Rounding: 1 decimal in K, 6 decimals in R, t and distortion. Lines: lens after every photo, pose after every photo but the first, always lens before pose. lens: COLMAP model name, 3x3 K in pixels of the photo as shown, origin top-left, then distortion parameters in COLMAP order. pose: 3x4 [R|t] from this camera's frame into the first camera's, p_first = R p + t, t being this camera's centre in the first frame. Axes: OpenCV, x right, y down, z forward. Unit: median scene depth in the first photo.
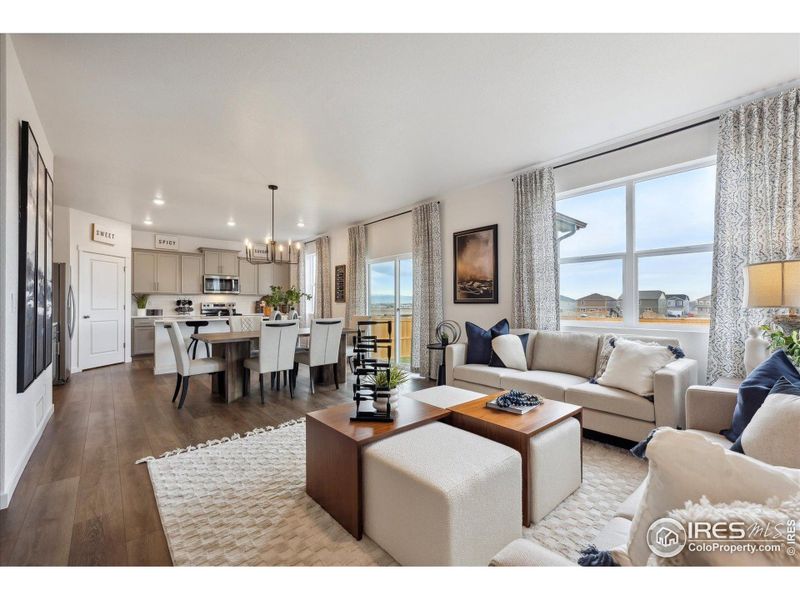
lens RADIAL K [[335.2, 0, 403.4], [0, 335.2, 301.1], [0, 0, 1]] dist [0.002725, 0.000104]
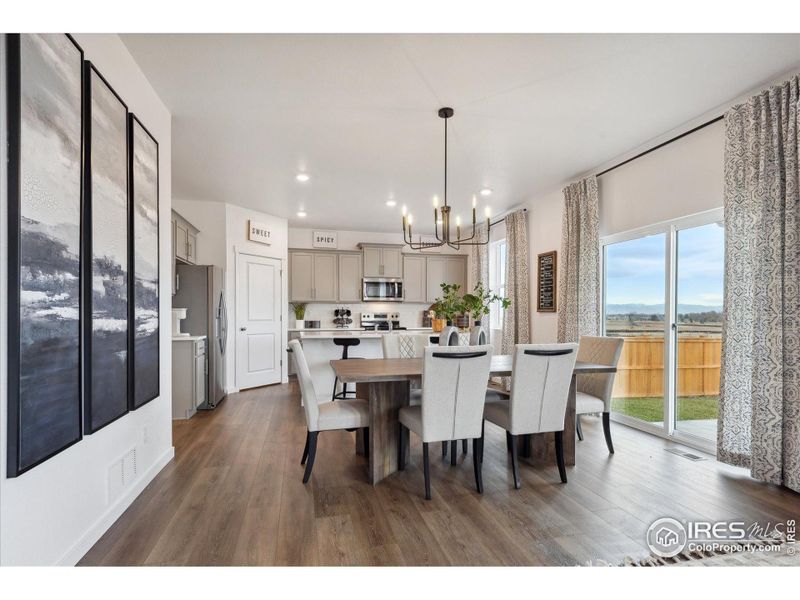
lens RADIAL K [[397.7, 0, 398.0], [0, 397.7, 316.6], [0, 0, 1]] dist [0.002670, 0.000152]
pose [[0.882959, 0.005286, -0.469420, -0.097764], [0.001339, 0.999904, 0.013778, 0.001104], [0.469448, -0.012794, 0.882867, 0.250586]]
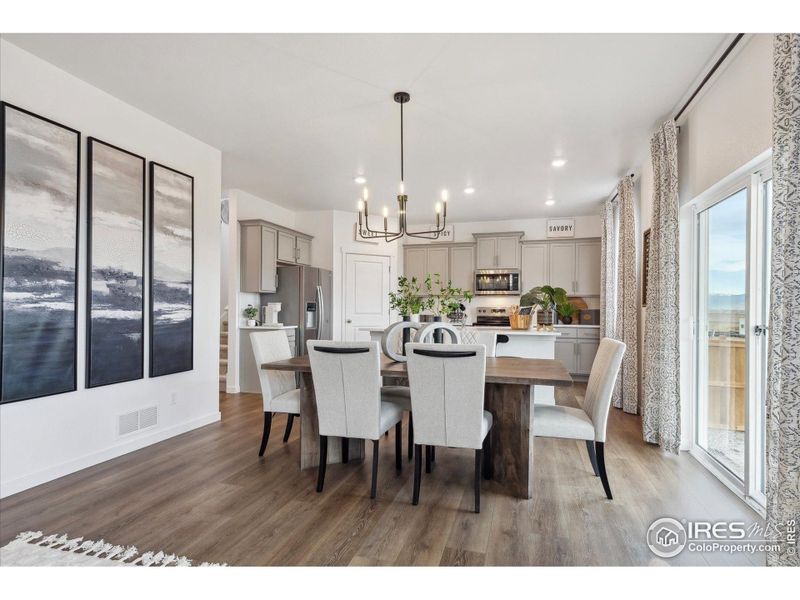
lens RADIAL K [[416.2, 0, 416.3], [0, 416.2, 306.5], [0, 0, 1]] dist [0.004517, 0.000900]
pose [[0.534370, 0.002268, -0.845248, 0.143257], [-0.000673, 0.999997, 0.002258, 0.001477], [0.845250, -0.000638, 0.534370, 0.465243]]
